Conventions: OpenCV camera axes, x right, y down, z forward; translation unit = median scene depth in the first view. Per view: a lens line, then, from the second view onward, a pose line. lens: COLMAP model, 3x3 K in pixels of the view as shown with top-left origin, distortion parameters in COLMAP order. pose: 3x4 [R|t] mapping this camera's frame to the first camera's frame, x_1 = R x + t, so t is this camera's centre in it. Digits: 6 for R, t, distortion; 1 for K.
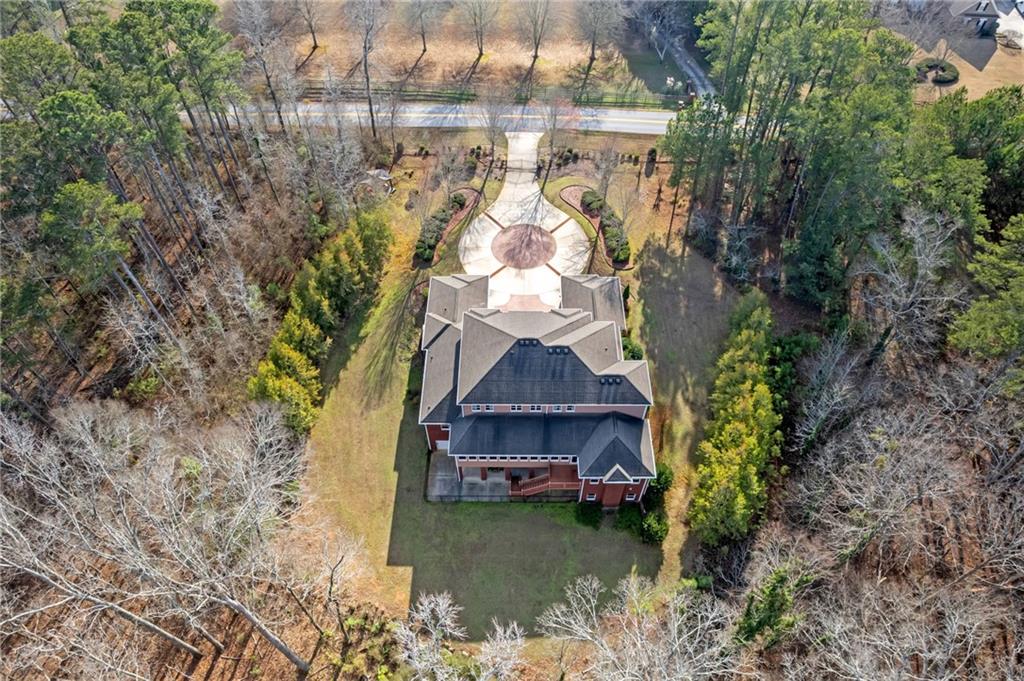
lens RADIAL K [[692.9, 0, 512.0], [0, 692.9, 340.5], [0, 0, 1]] dist [-0.050130, 0.000578]
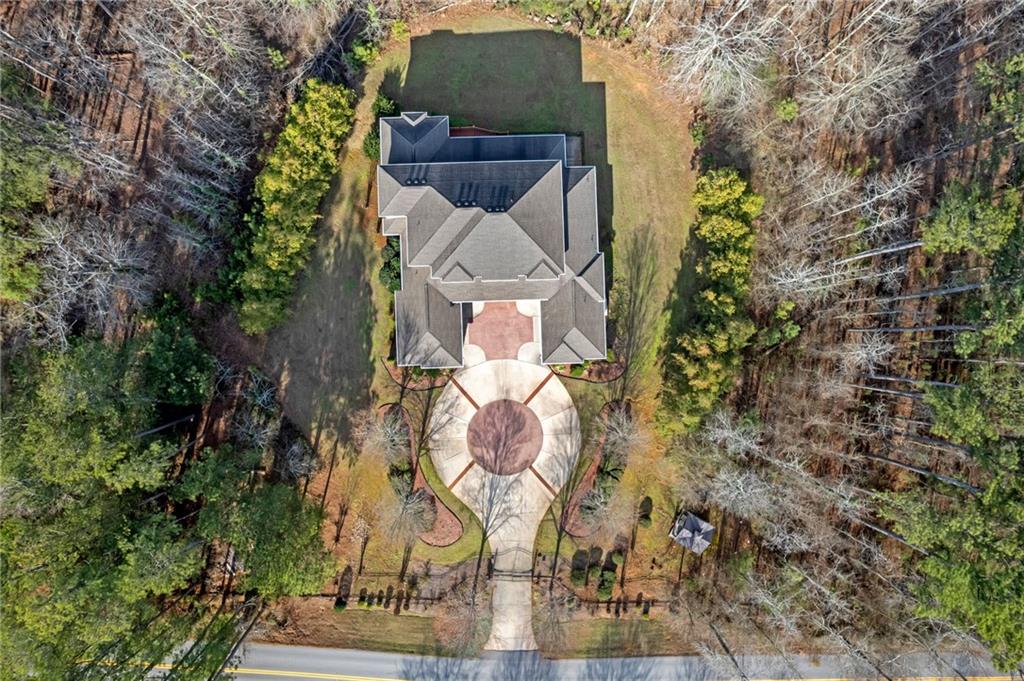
lens RADIAL K [[692.9, 0, 512.0], [0, 692.9, 340.5], [0, 0, 1]] dist [-0.050130, 0.000578]
pose [[-0.999140, 0.037925, -0.016769, 0.018660], [-0.039758, -0.761241, 0.647249, -0.609661], [0.011782, 0.647359, 0.762094, 0.270860]]
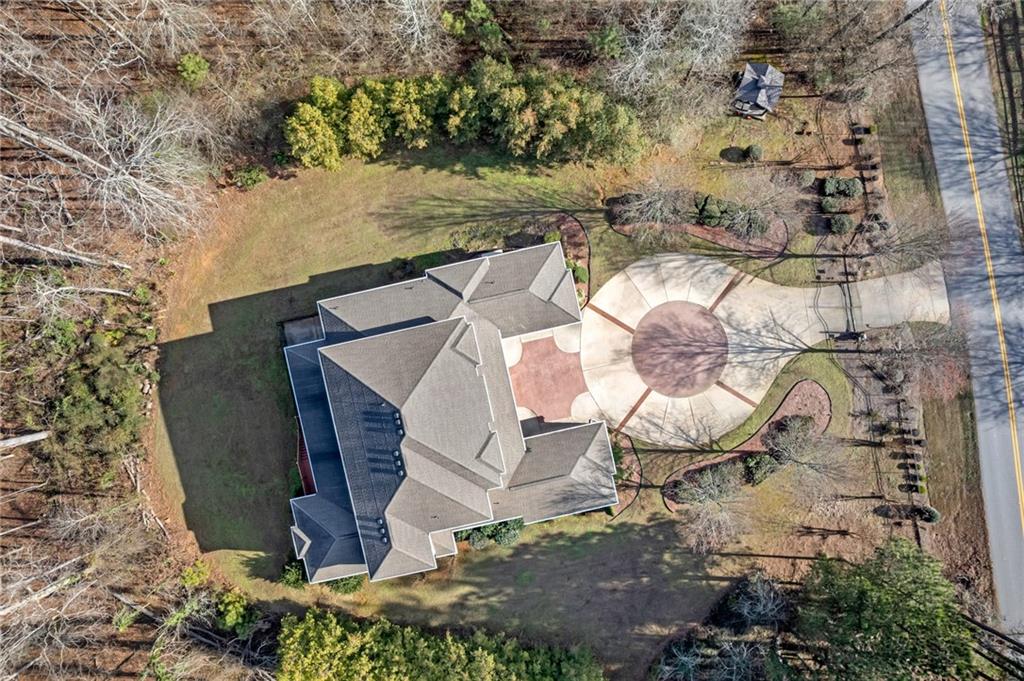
lens RADIAL K [[692.9, 0, 512.0], [0, 692.9, 340.5], [0, 0, 1]] dist [-0.050130, 0.000578]
pose [[0.225215, 0.974274, 0.008222, -0.033435], [-0.748769, 0.167675, 0.641272, -0.453447], [0.623396, -0.150581, 0.767269, 0.388139]]
